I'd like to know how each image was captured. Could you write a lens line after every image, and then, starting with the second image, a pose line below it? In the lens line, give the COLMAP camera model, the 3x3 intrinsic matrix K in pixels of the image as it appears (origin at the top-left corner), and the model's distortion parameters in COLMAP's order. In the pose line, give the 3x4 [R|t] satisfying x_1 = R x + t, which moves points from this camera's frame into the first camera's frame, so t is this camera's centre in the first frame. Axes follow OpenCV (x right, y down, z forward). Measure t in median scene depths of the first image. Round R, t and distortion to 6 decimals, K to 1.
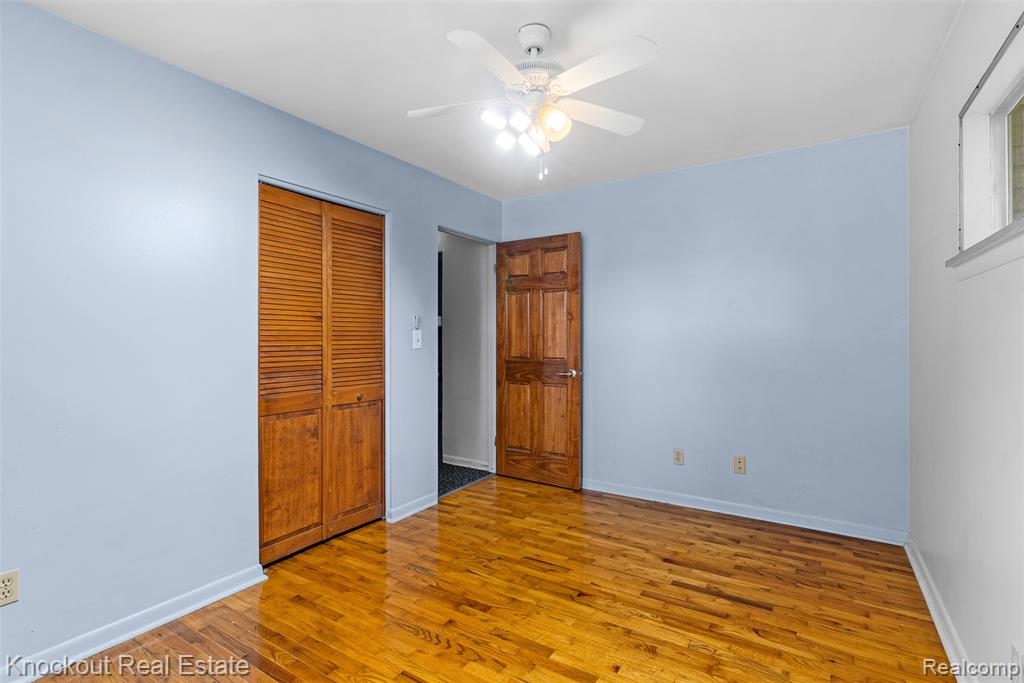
lens RADIAL K [[488.6, 0, 507.8], [0, 488.6, 333.0], [0, 0, 1]] dist [0.000689, -0.000220]
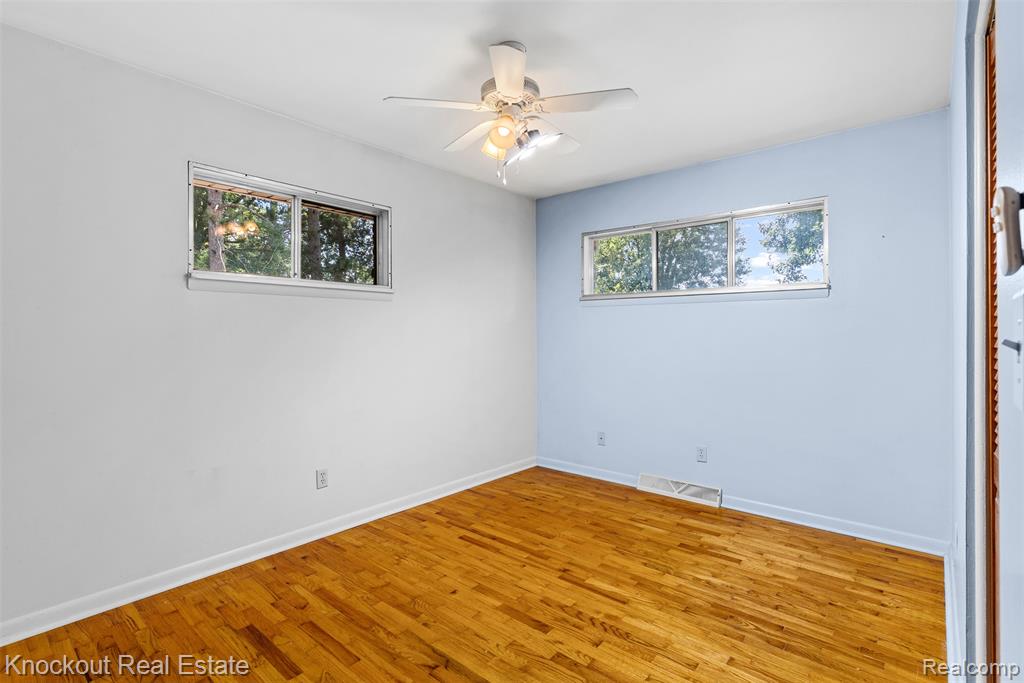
lens RADIAL K [[488.6, 0, 507.8], [0, 488.6, 333.0], [0, 0, 1]] dist [0.000689, -0.000220]
pose [[-0.990028, 0.004486, 0.140800, -0.084970], [0.004396, 0.999990, -0.000950, 0.011795], [-0.140802, -0.000321, -0.990038, 1.921822]]
